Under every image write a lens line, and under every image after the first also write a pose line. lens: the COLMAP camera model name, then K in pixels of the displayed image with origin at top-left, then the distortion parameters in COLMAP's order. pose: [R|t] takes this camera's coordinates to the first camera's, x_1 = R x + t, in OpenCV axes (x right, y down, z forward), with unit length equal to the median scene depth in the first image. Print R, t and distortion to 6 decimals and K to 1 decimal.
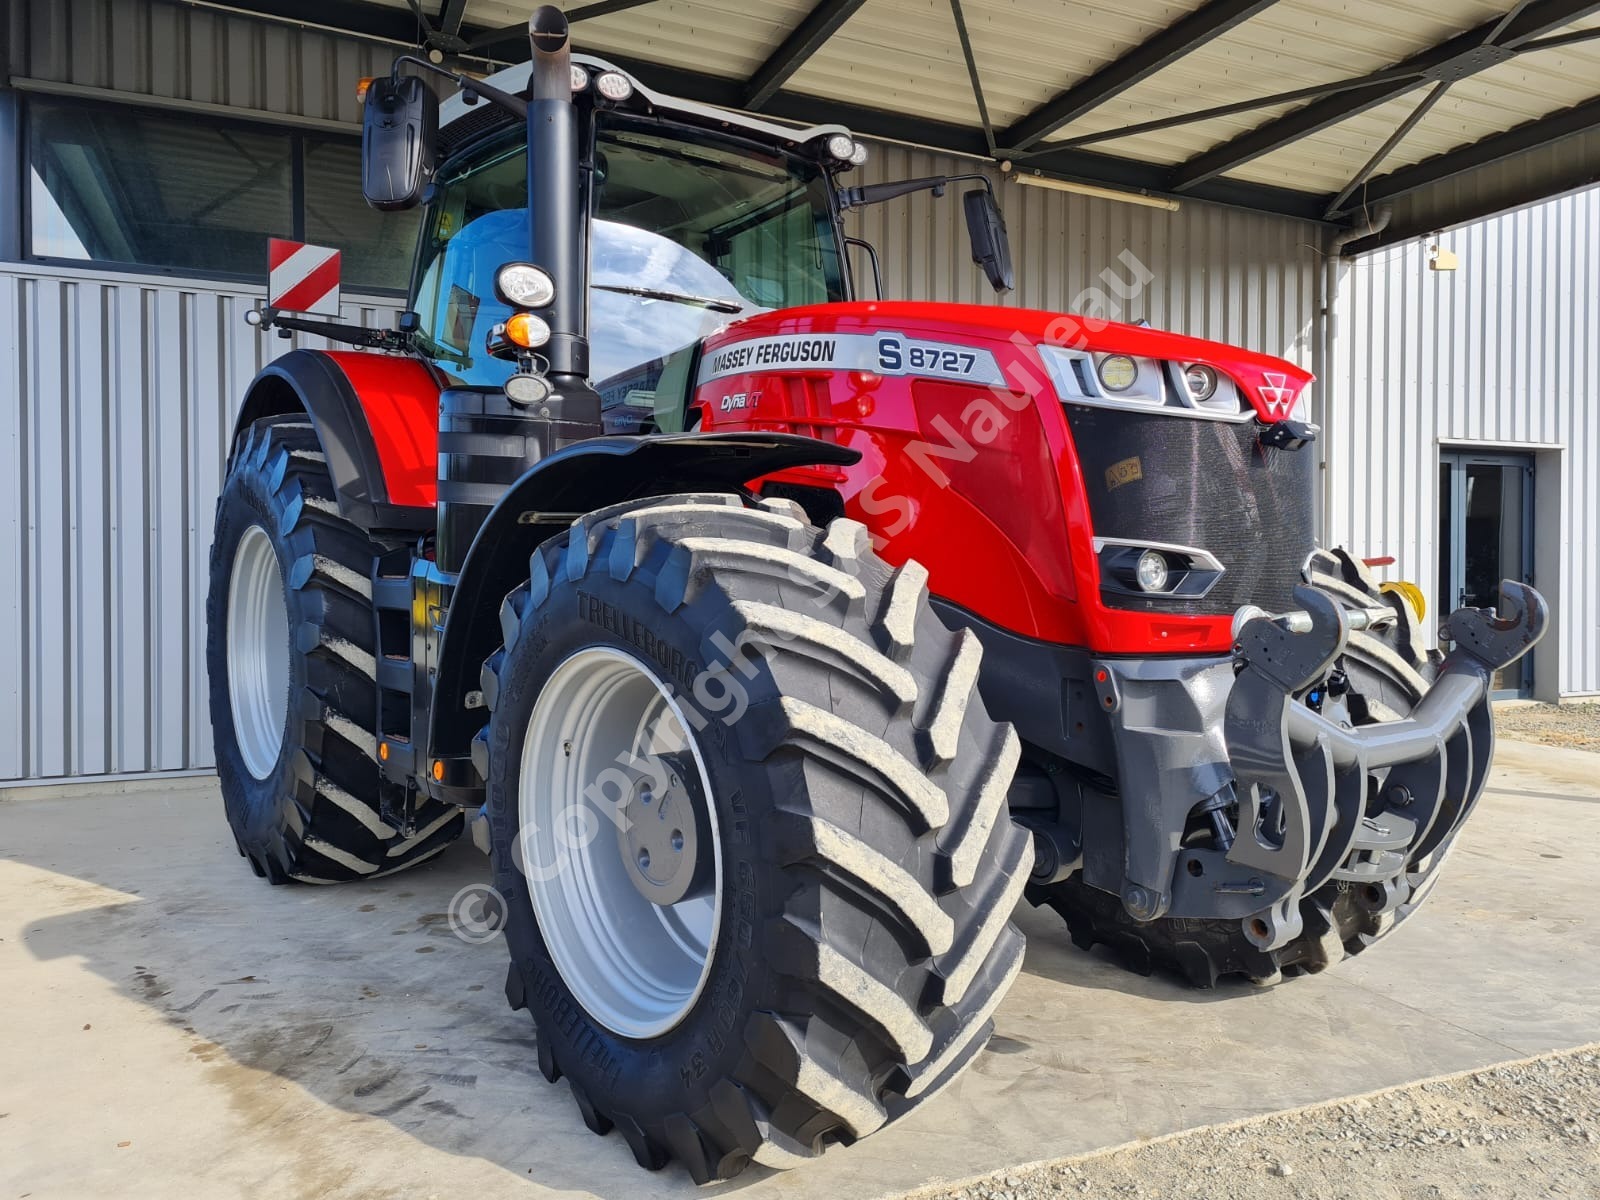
lens RADIAL K [[1190.3, 0, 789.2], [0, 1190.3, 591.3], [0, 0, 1]] dist [0.065782, -0.055774]
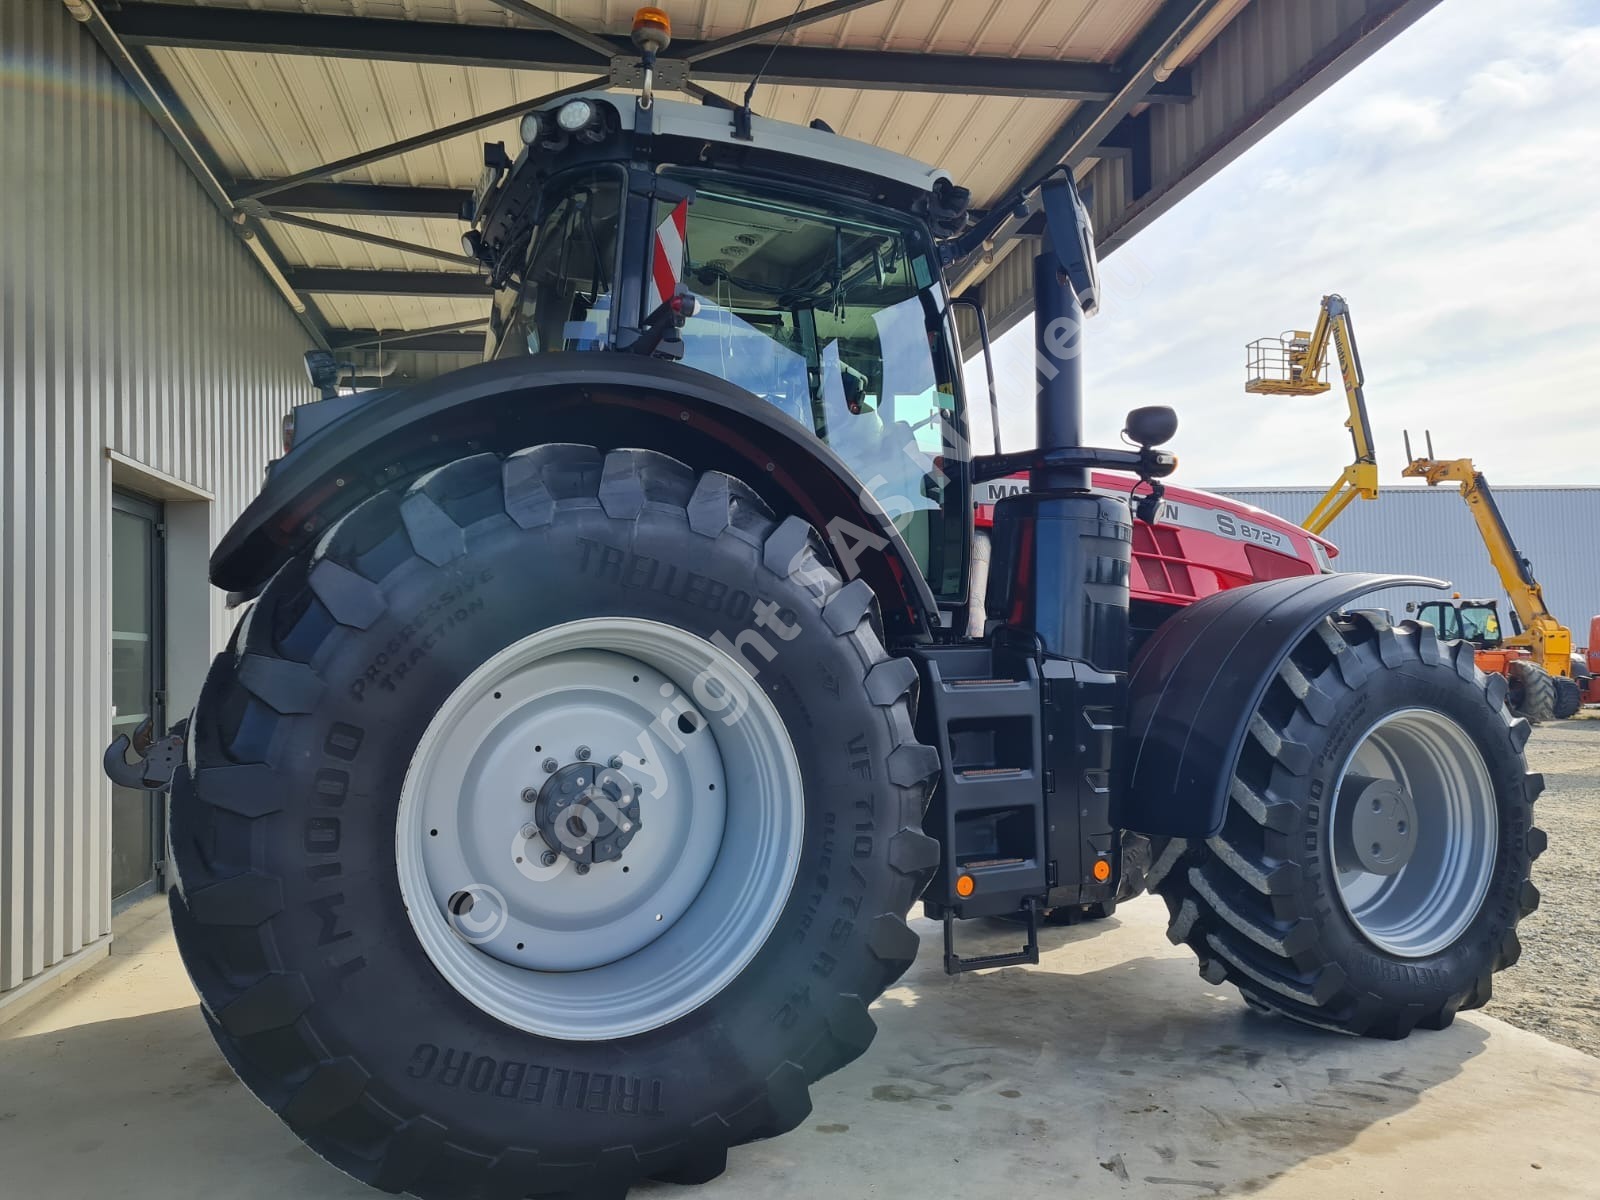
lens RADIAL K [[1192.3, 0, 781.5], [0, 1192.3, 608.2], [0, 0, 1]] dist [0.064035, -0.056150]
pose [[0.225757, 0.033523, 0.973607, -1.567433], [0.045368, 0.997962, -0.044881, -0.042592], [-0.973127, 0.054303, 0.223776, 1.198265]]
